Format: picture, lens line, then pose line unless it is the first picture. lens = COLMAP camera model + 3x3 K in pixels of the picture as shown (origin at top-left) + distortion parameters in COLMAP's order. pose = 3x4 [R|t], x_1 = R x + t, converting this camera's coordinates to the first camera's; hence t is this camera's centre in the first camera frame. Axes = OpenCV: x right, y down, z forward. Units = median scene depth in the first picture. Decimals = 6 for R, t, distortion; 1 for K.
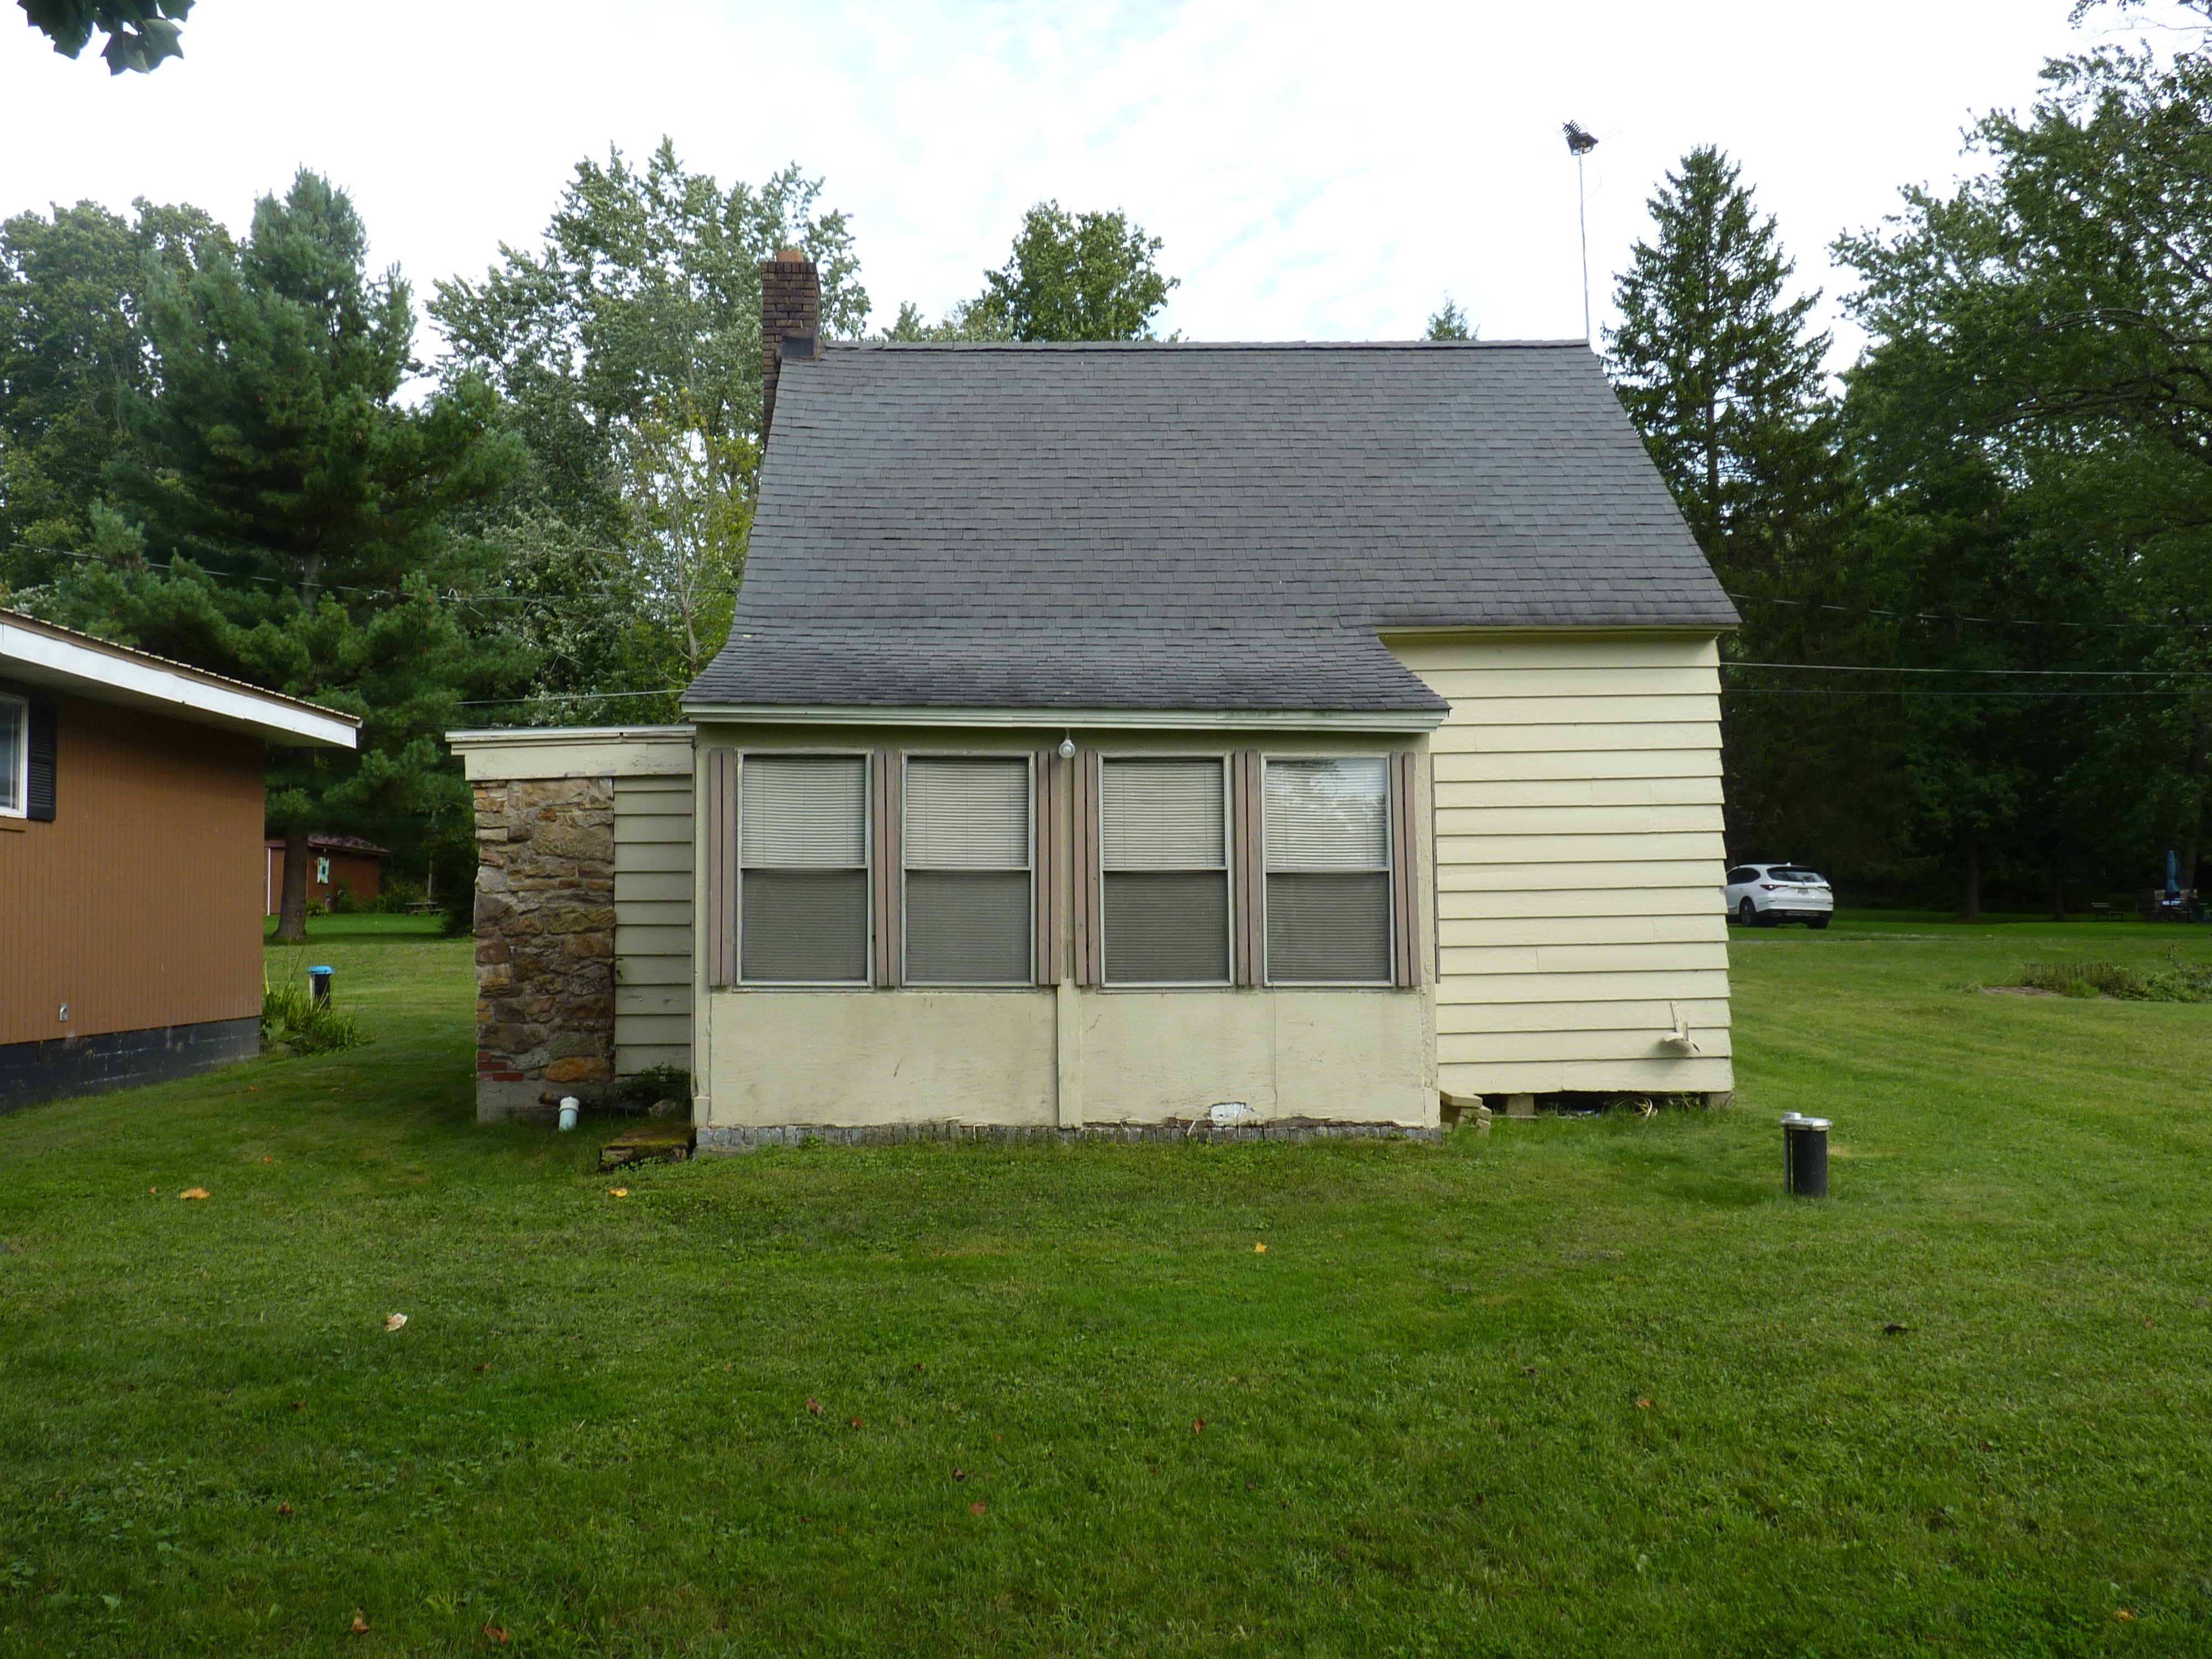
lens RADIAL K [[1776.6, 0, 1096.4], [0, 1776.6, 837.7], [0, 0, 1]] dist [-0.014558, 0.003680]
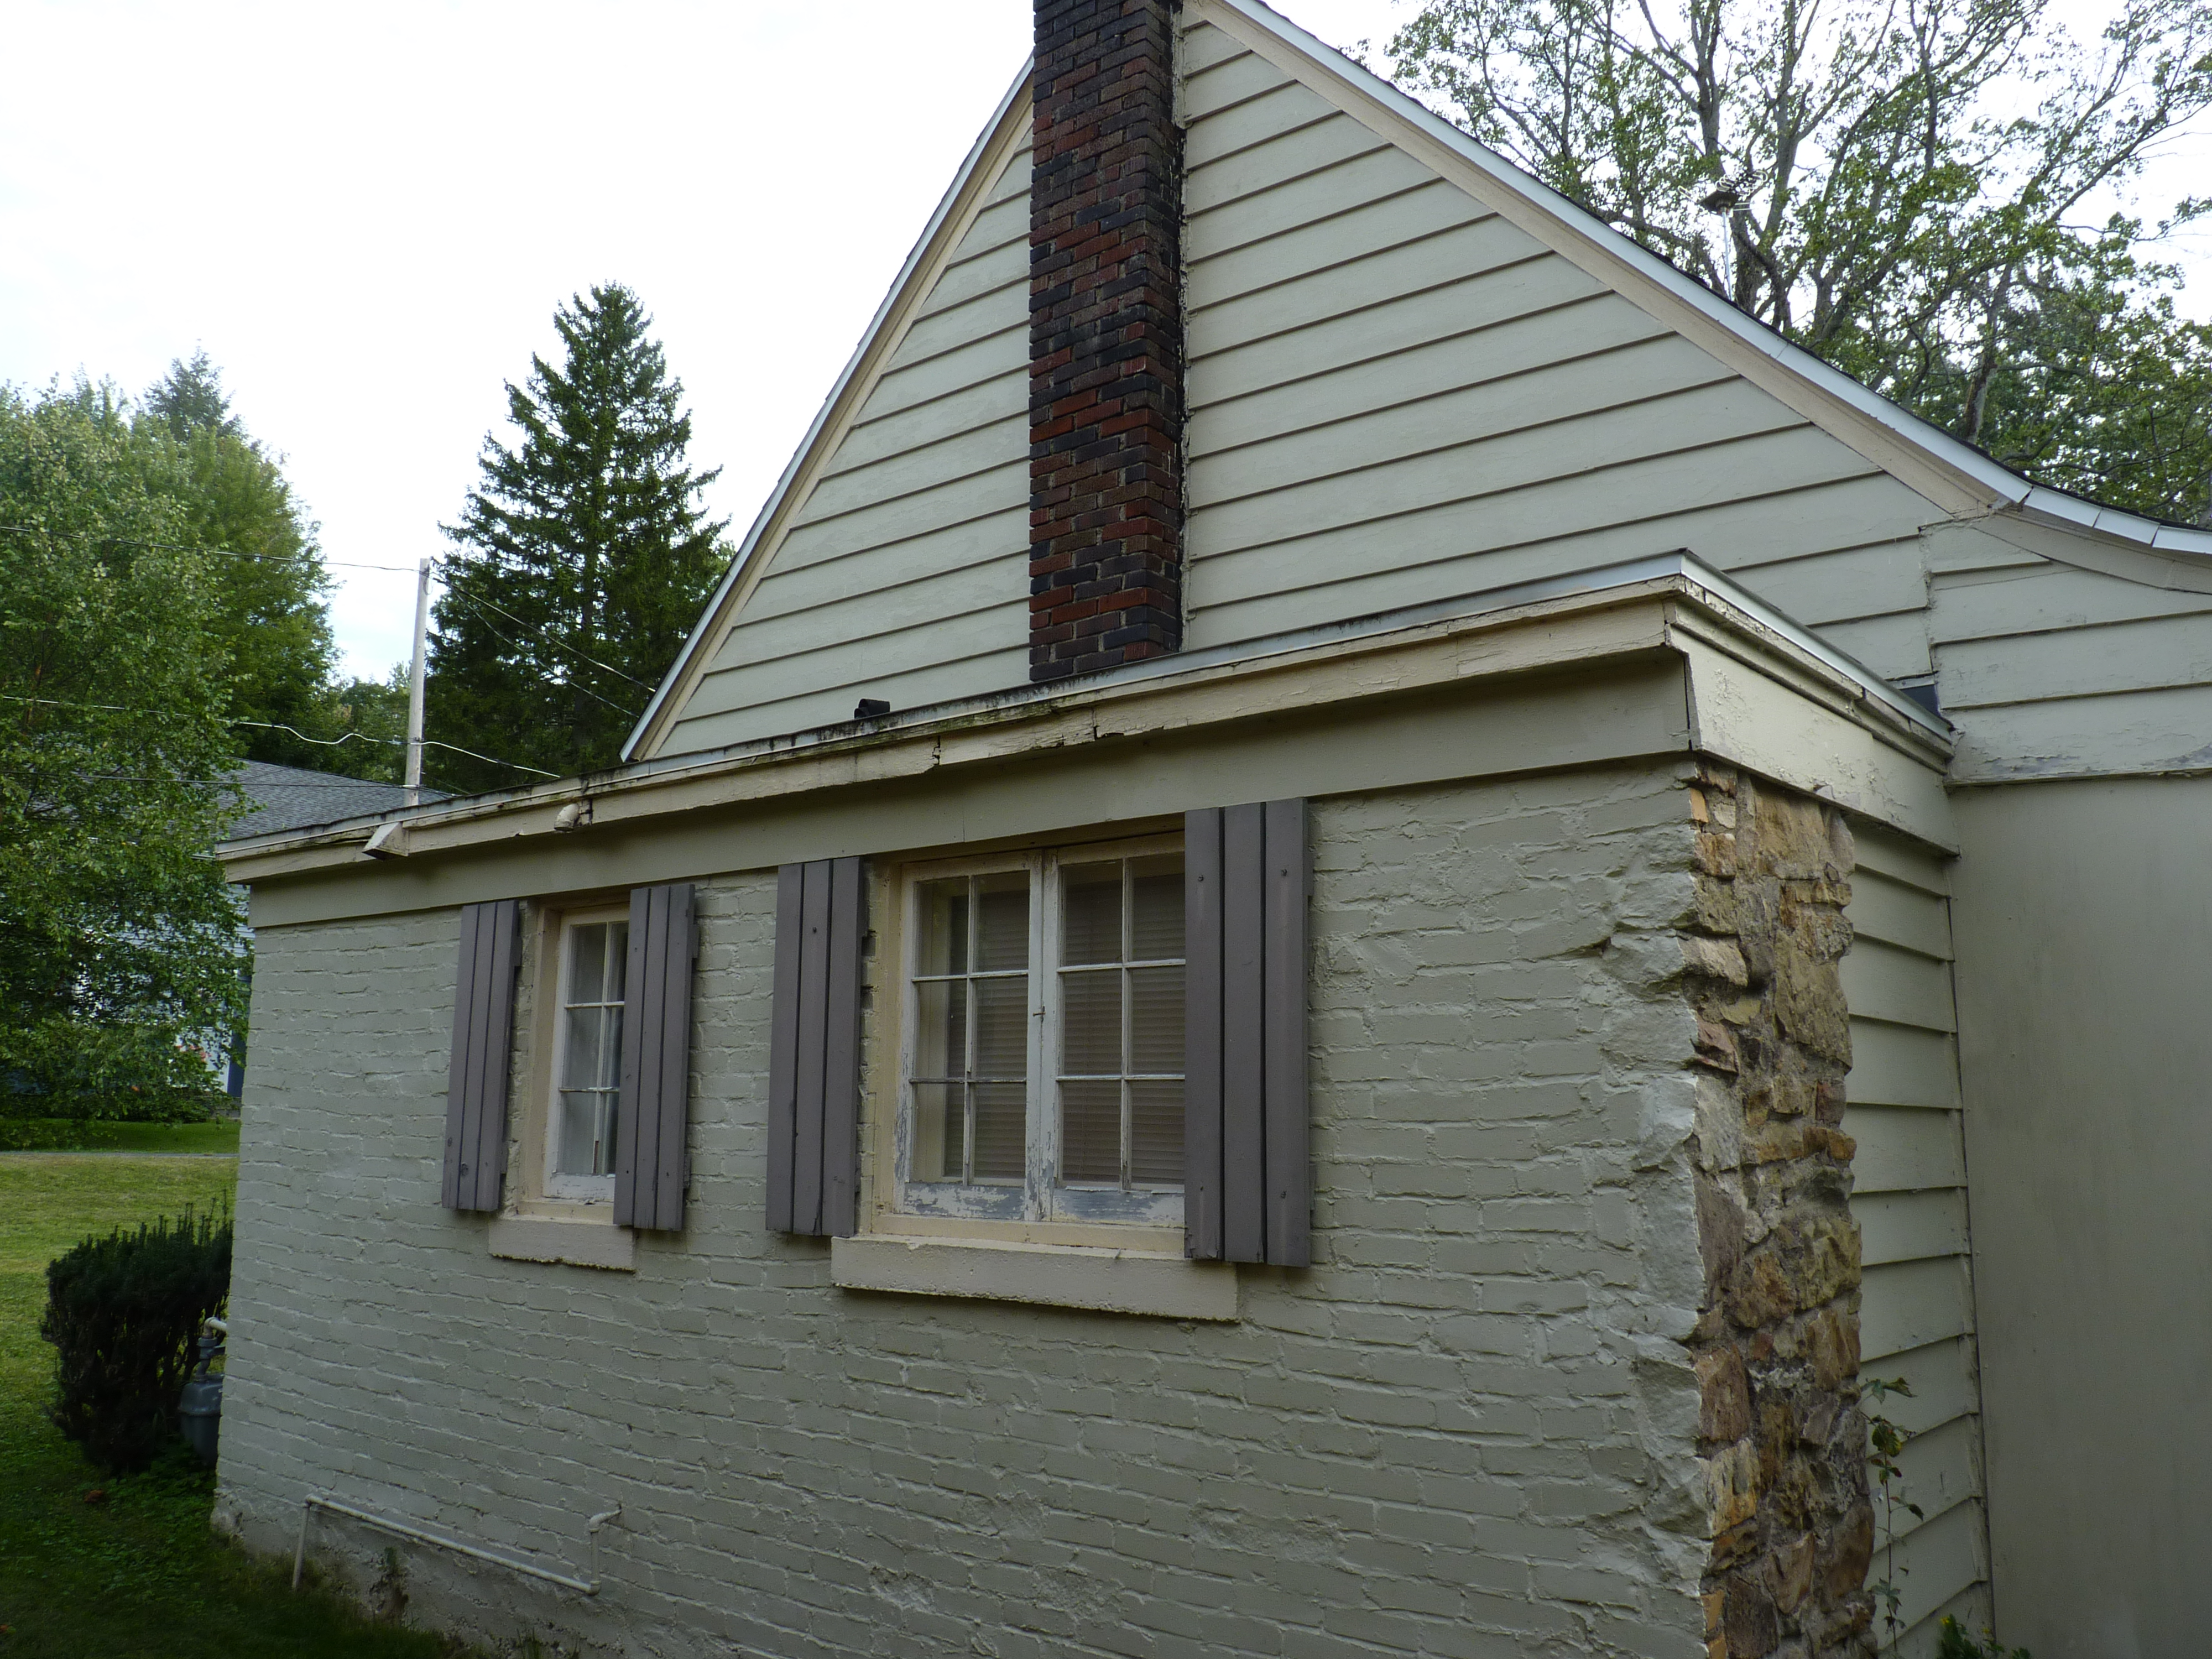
lens RADIAL K [[1776.6, 0, 1107.3], [0, 1776.6, 830.7], [0, 0, 1]] dist [-0.014558, 0.003680]
pose [[0.664519, 0.139240, 0.734184, -0.639677], [-0.061534, 0.989346, -0.131938, 0.020783], [-0.744734, 0.042498, 0.666007, 0.916934]]
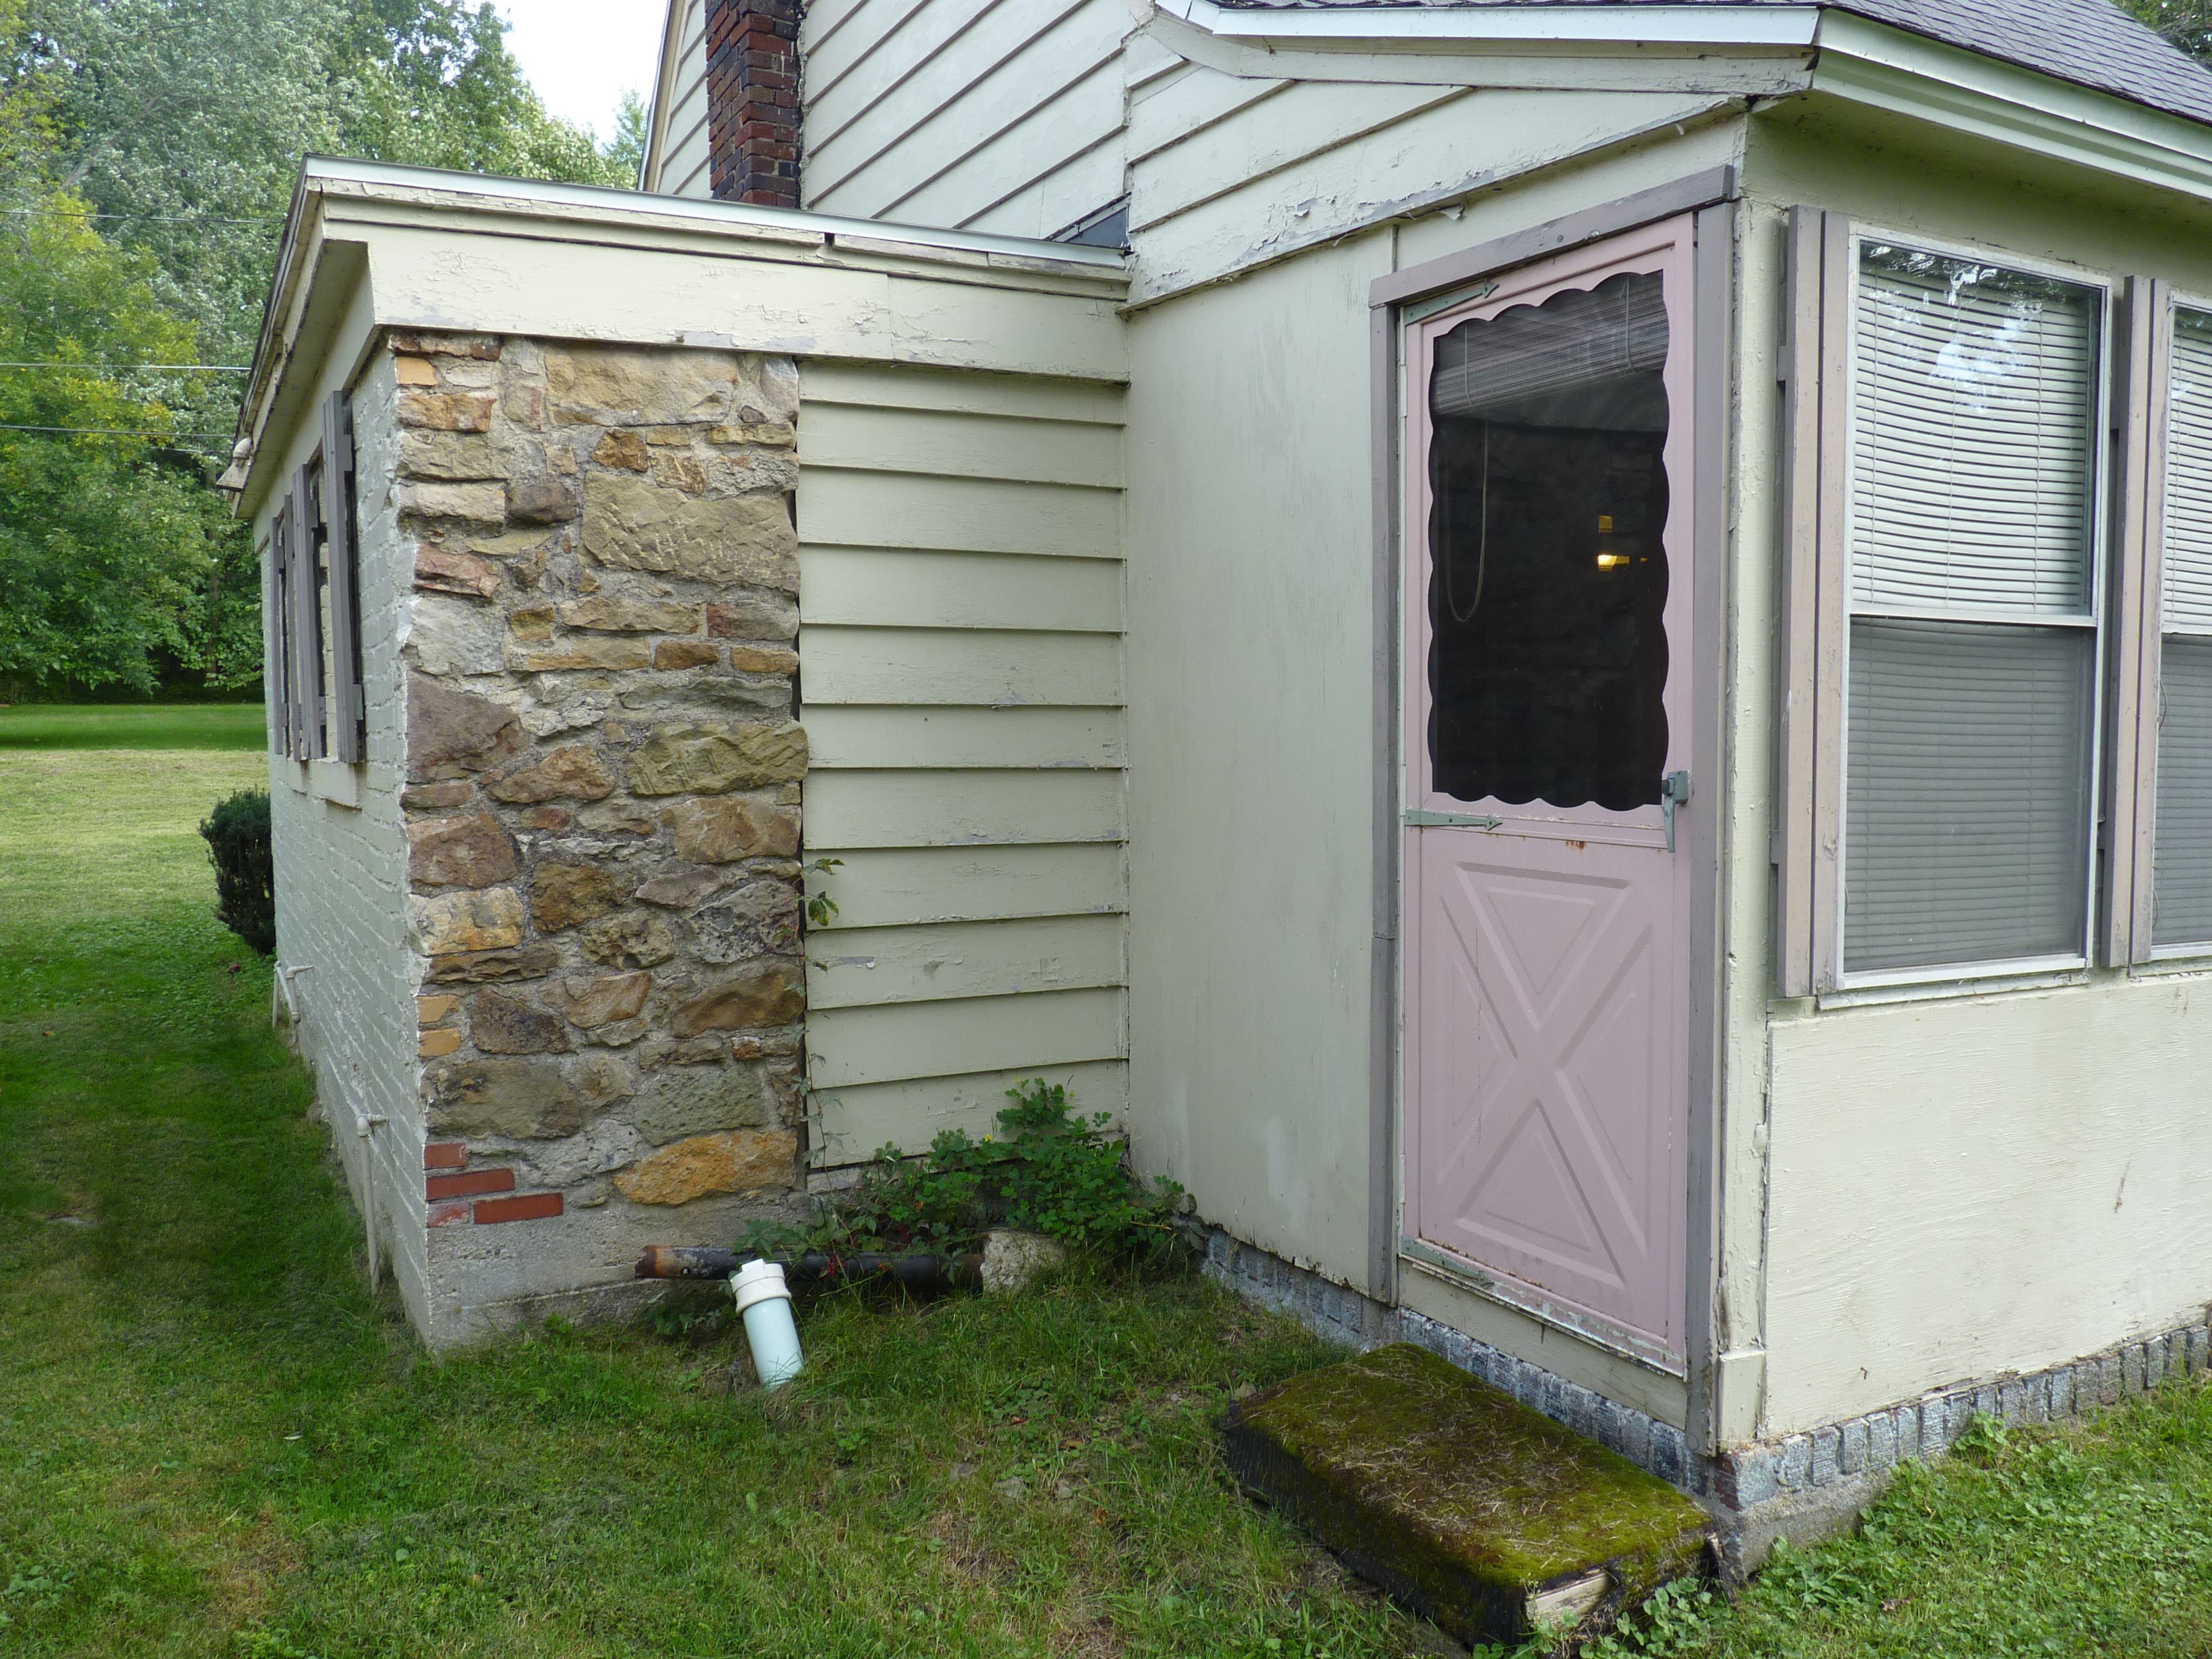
lens RADIAL K [[1776.6, 0, 1098.9], [0, 1776.6, 822.4], [0, 0, 1]] dist [-0.014558, 0.003680]
pose [[0.900330, -0.017748, 0.434846, -0.377529], [-0.028879, 0.994530, 0.100383, 0.021392], [-0.434249, -0.102935, 0.894892, 0.645277]]
